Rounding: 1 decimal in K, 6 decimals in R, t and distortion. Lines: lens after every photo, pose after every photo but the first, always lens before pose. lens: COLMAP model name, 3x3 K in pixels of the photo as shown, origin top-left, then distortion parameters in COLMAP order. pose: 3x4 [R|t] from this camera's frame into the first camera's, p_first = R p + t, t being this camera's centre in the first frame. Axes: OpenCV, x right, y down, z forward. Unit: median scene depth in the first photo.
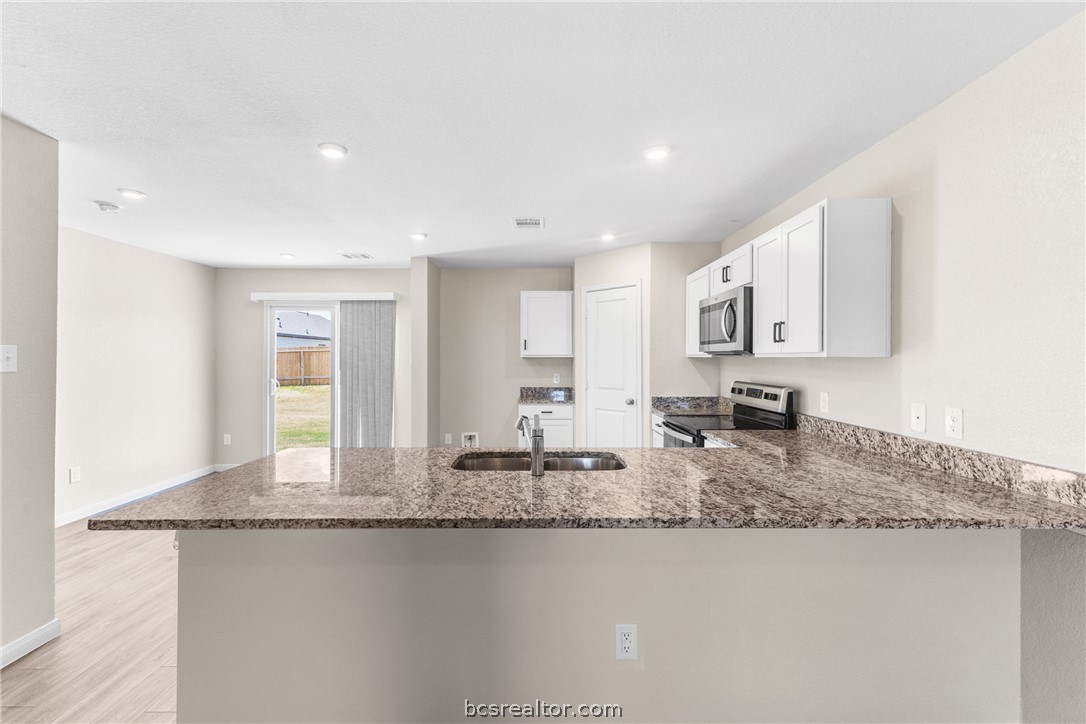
lens RADIAL K [[473.2, 0, 543.0], [0, 473.2, 355.1], [0, 0, 1]] dist [0.019464, 0.000004]
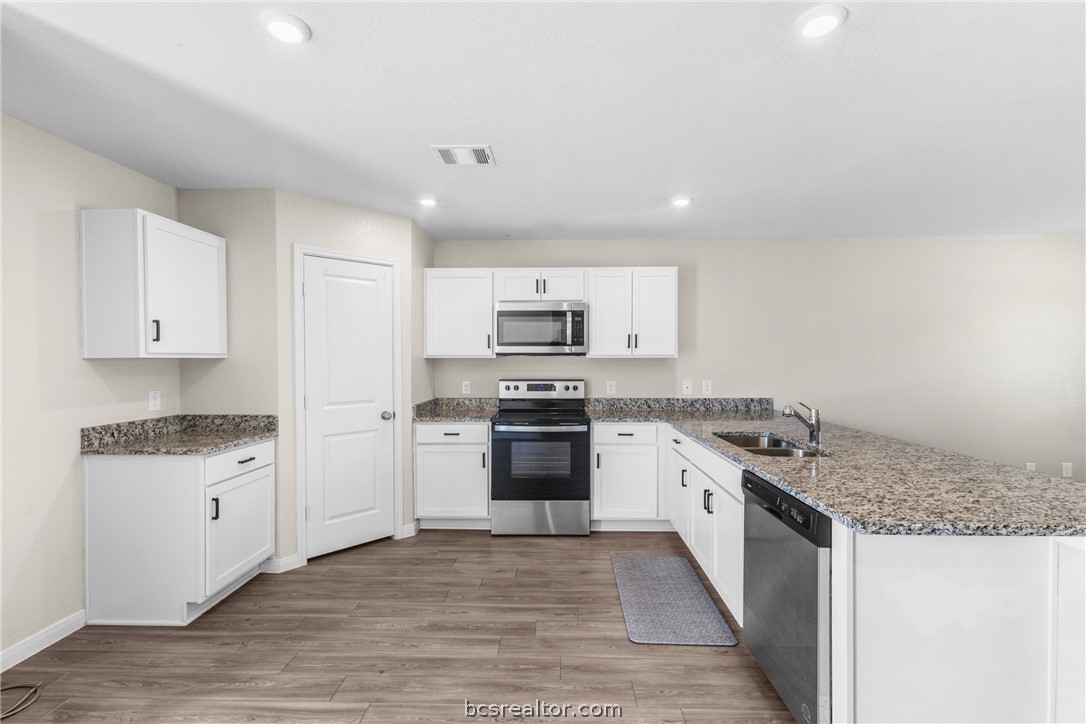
lens RADIAL K [[470.8, 0, 543.0], [0, 470.8, 362.0], [0, 0, 1]] dist [0.008433, -0.000040]
pose [[0.032845, -0.007739, 0.999430, -0.796823], [-0.004216, 0.999960, 0.007882, 0.004882], [-0.999452, -0.004473, 0.032811, 0.997345]]
